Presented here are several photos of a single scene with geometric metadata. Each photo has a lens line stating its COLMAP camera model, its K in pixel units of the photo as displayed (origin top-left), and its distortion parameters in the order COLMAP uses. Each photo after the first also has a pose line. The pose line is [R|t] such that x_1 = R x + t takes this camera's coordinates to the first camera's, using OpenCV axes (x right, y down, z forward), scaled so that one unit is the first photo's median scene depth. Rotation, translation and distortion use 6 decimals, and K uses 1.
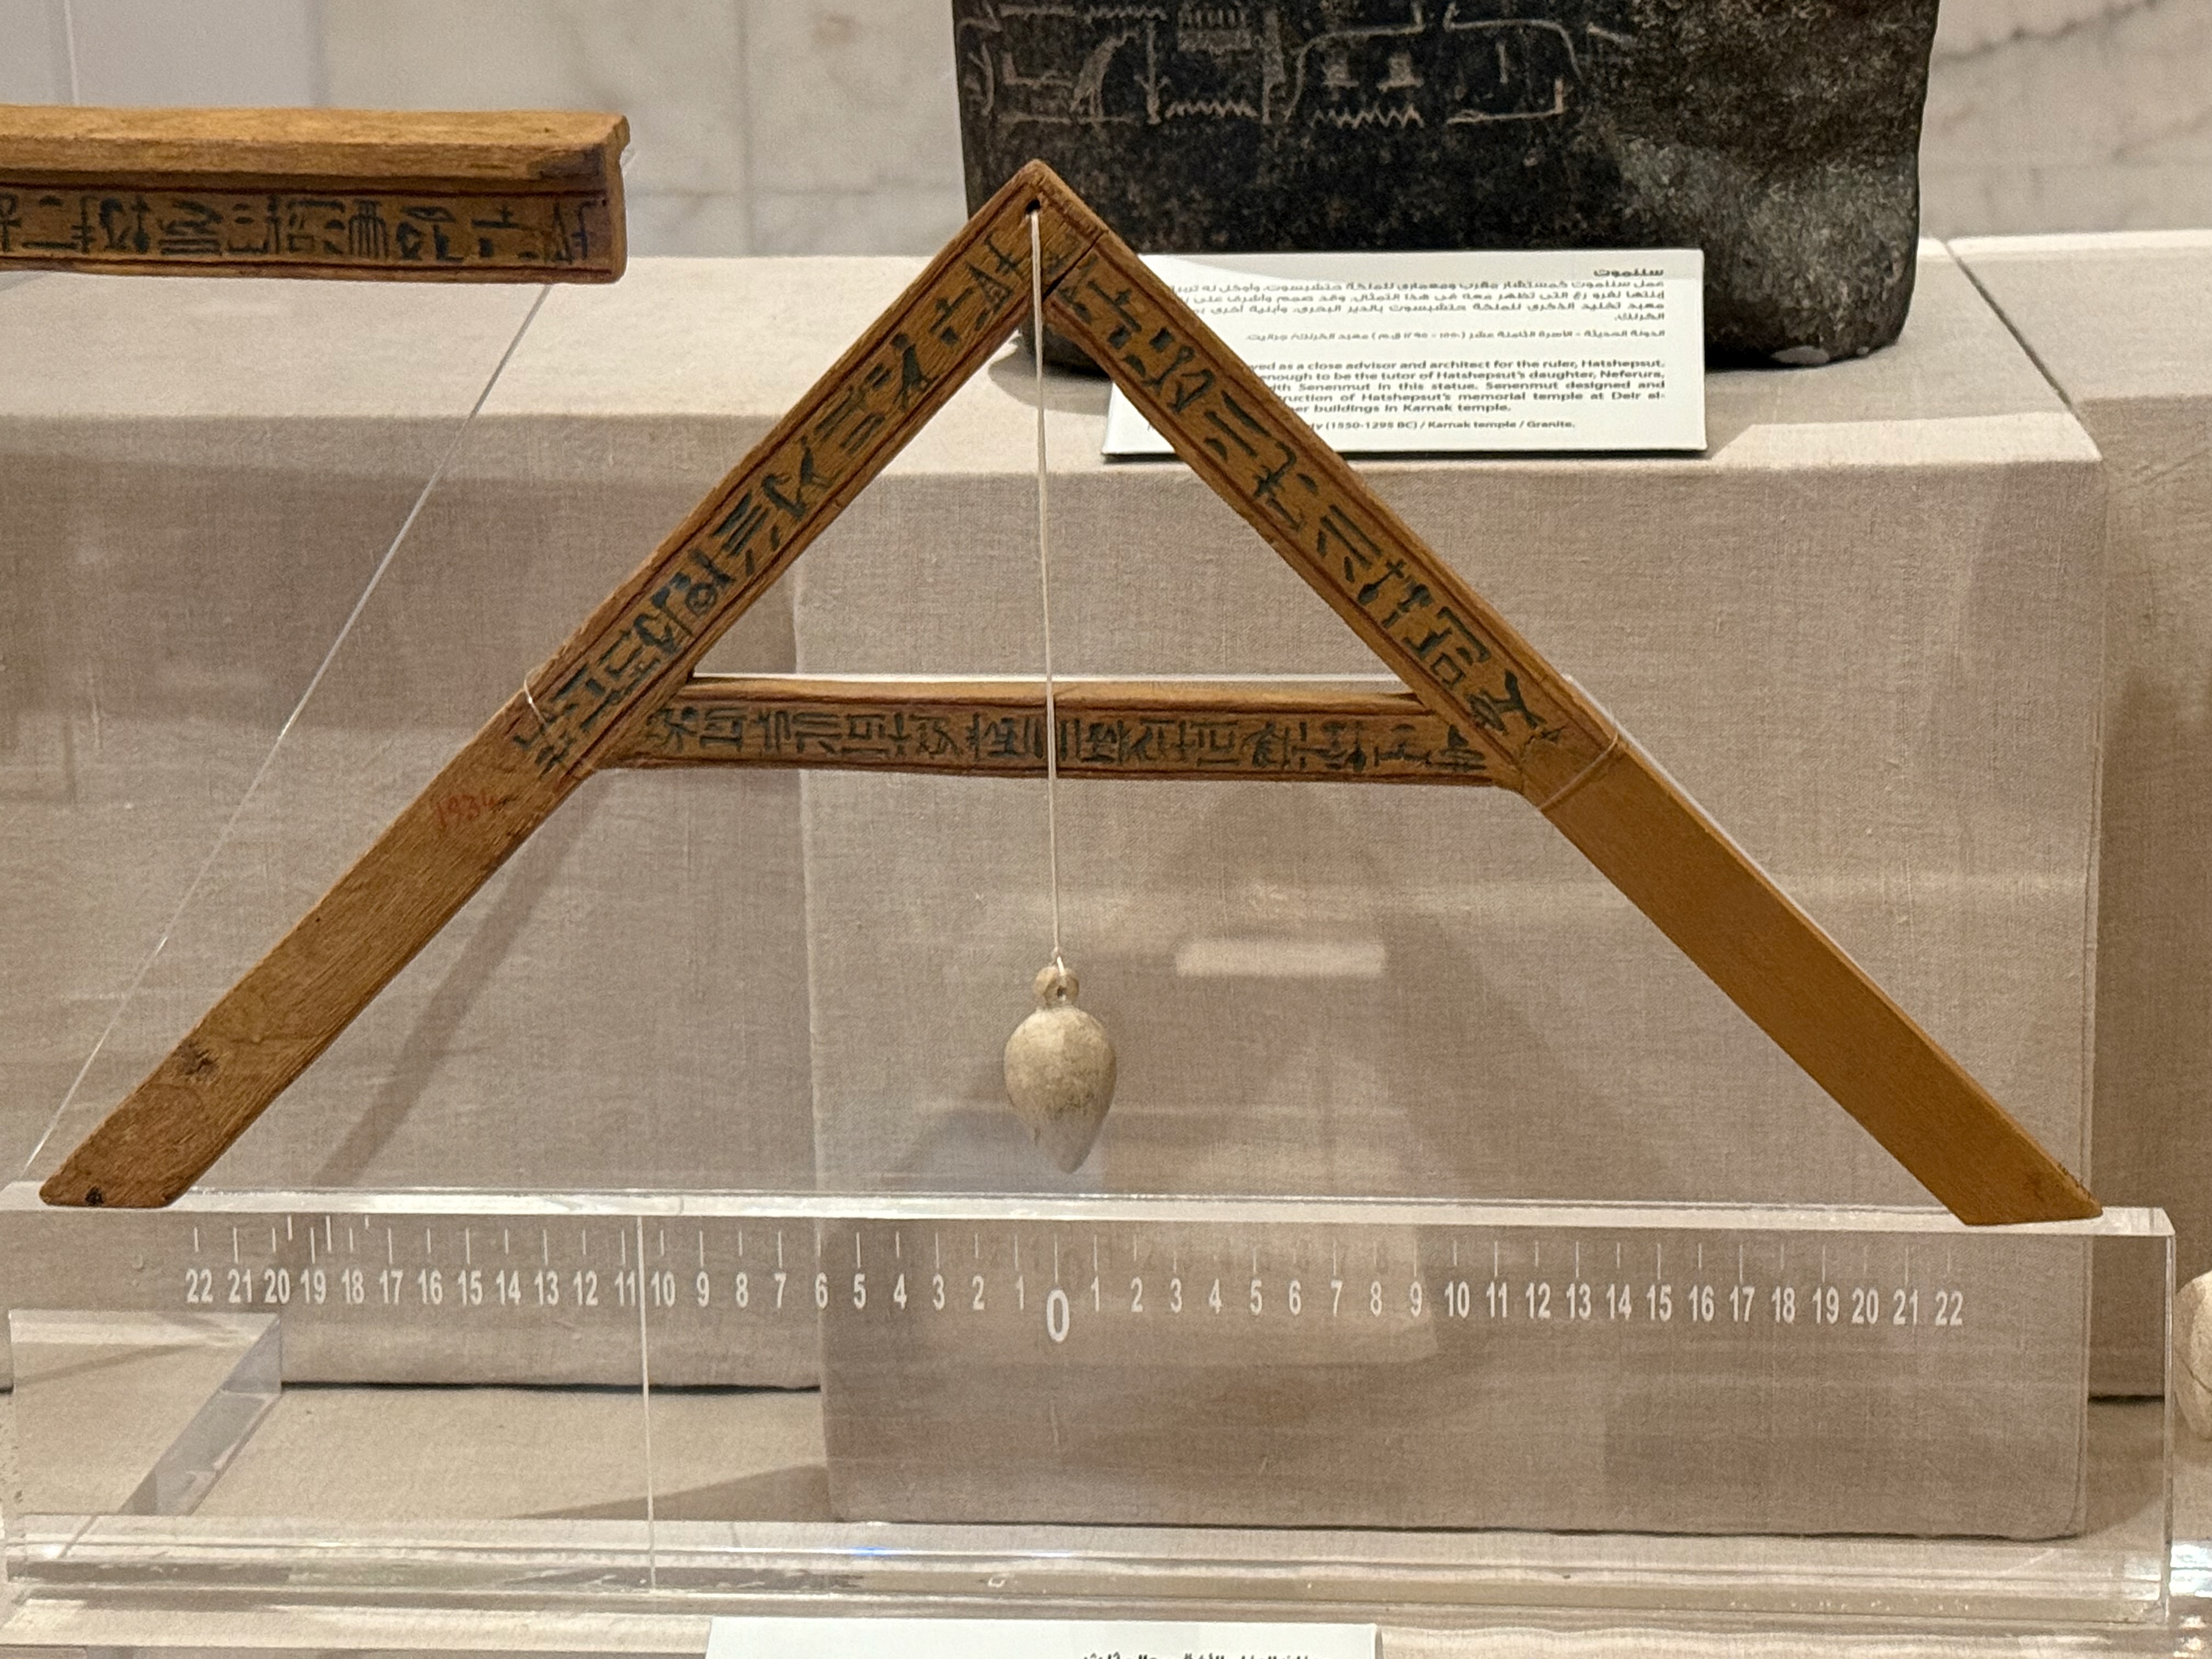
lens RADIAL K [[4429.5, 0, 1109.1], [0, 4429.5, 839.4], [0, 0, 1]] dist [0.033026, 0.000000]
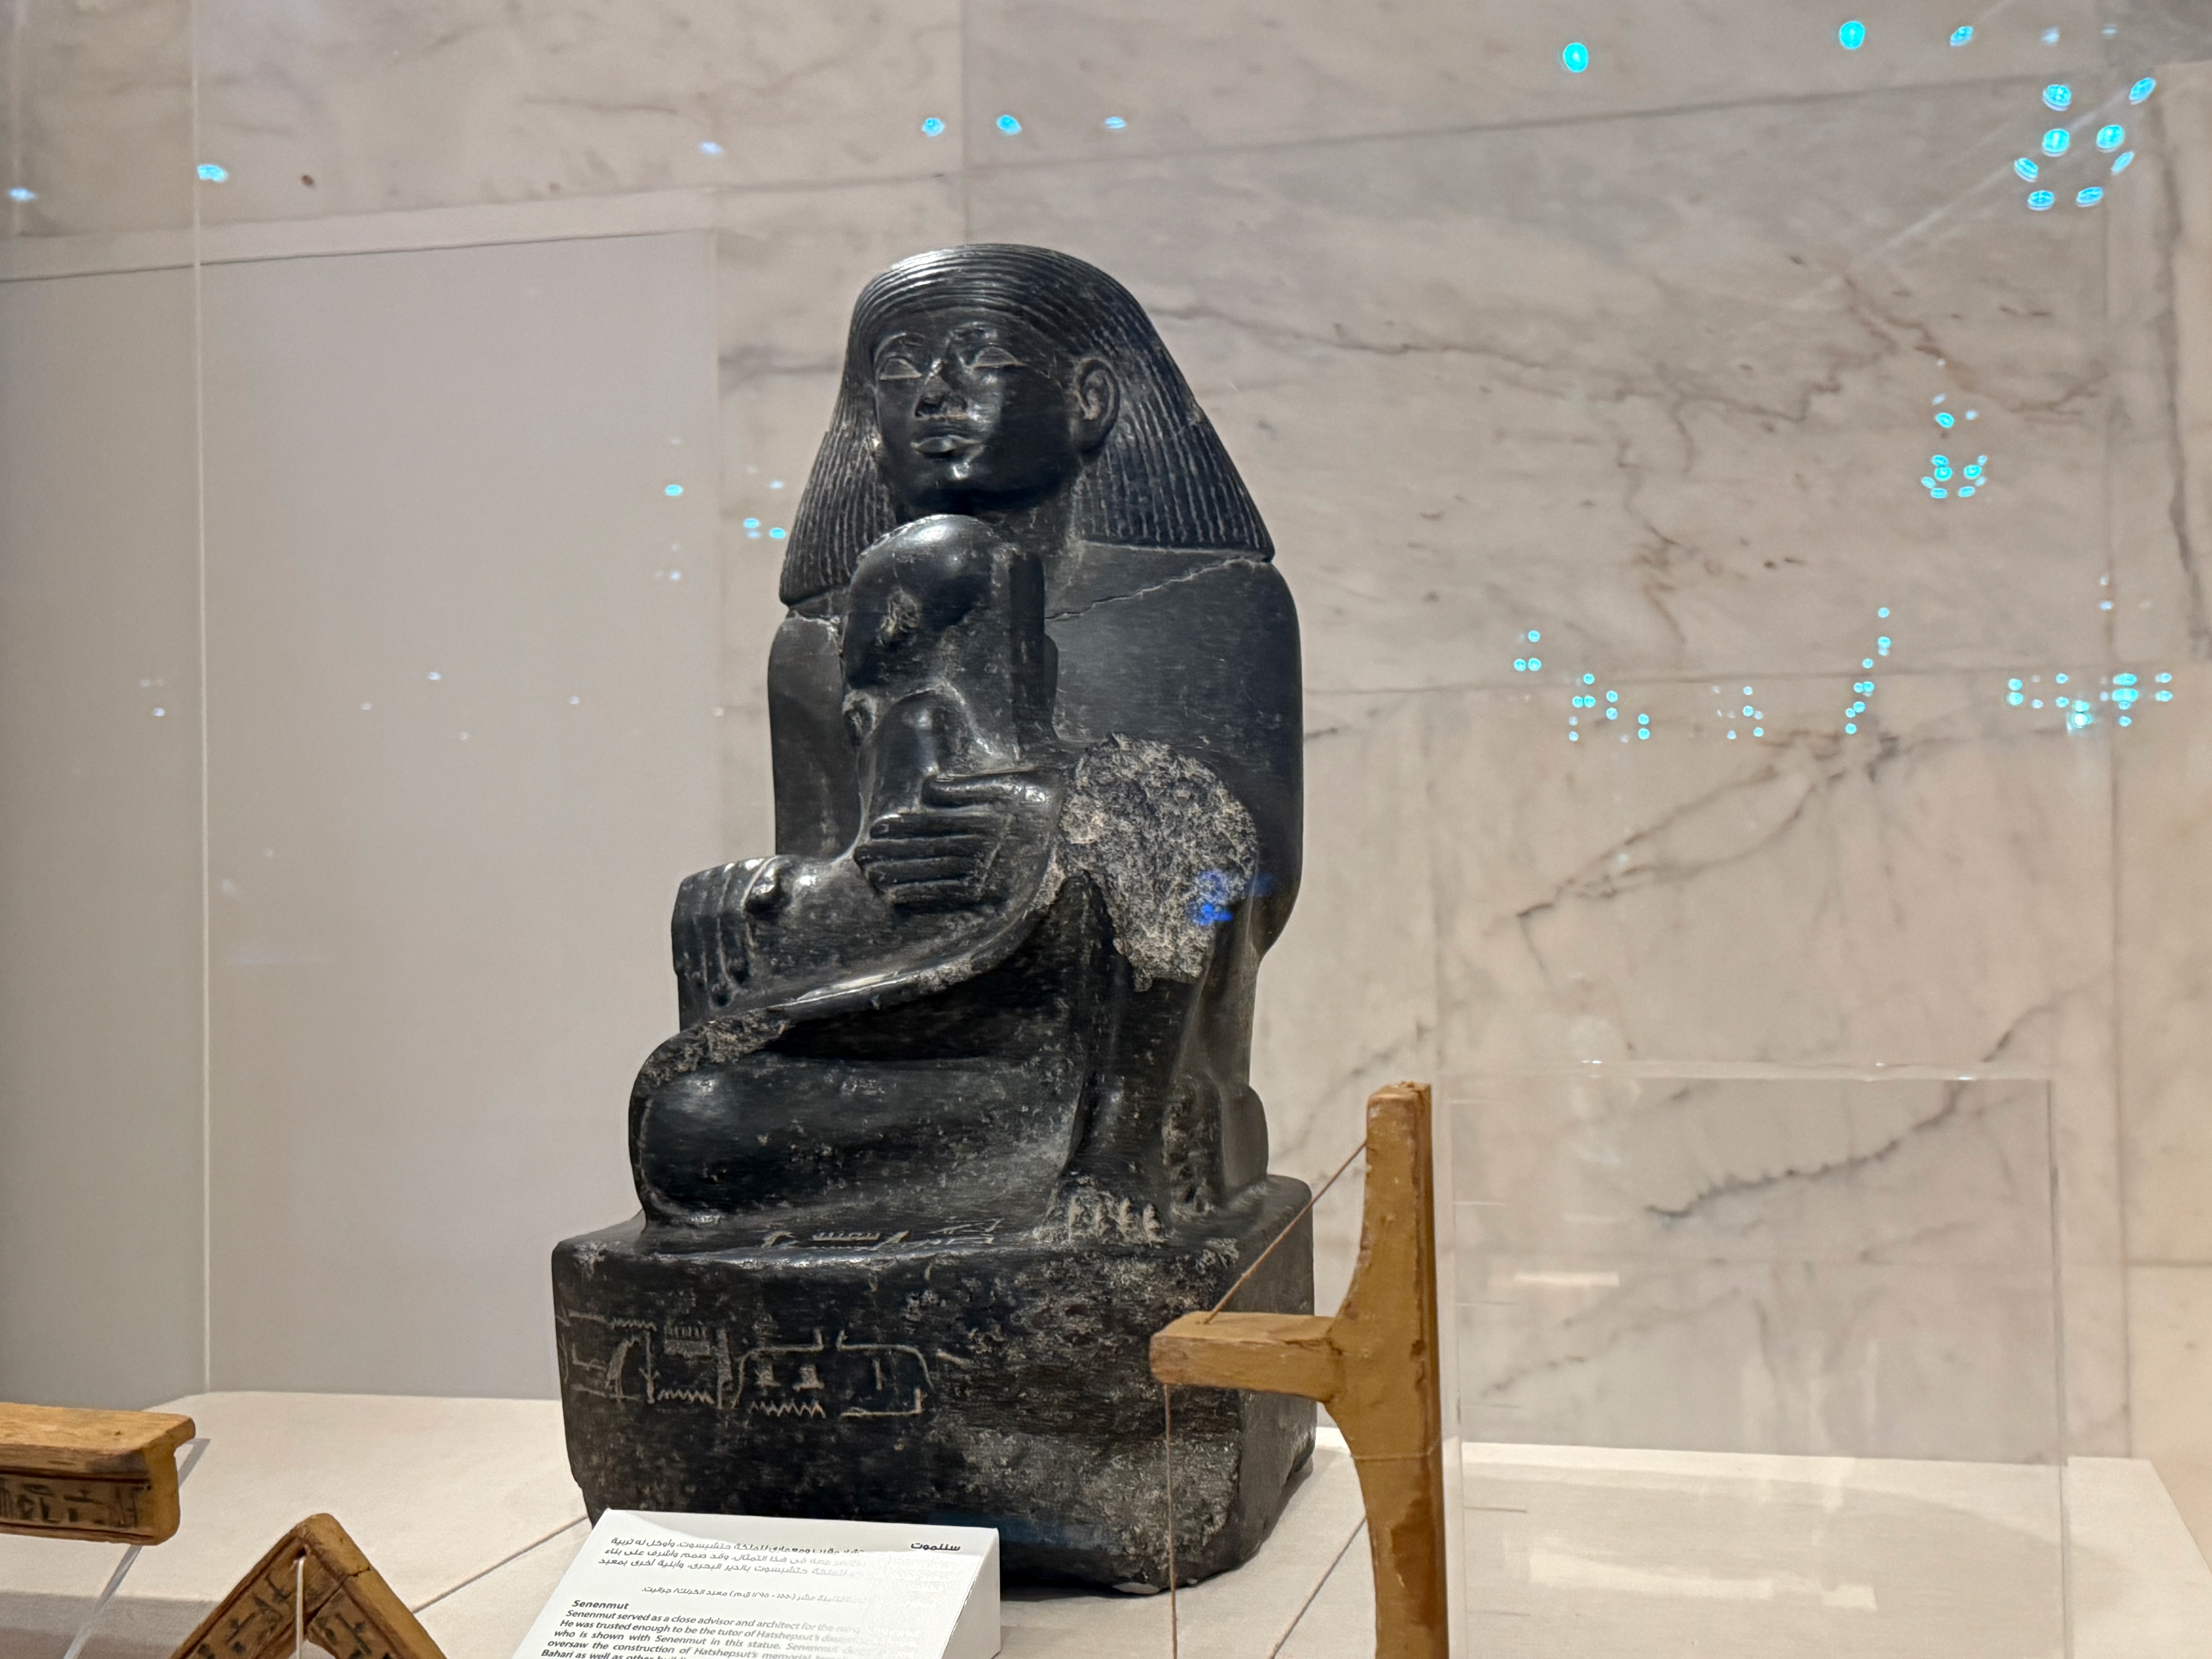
lens RADIAL K [[2667.3, 0, 1116.7], [0, 2667.3, 833.4], [0, 0, 1]] dist [0.104128, 0.000000]
pose [[0.987906, 0.010035, -0.154726, 0.287694], [-0.048791, 0.967330, -0.248782, -0.133231], [0.147175, 0.253323, 0.956121, 0.169017]]
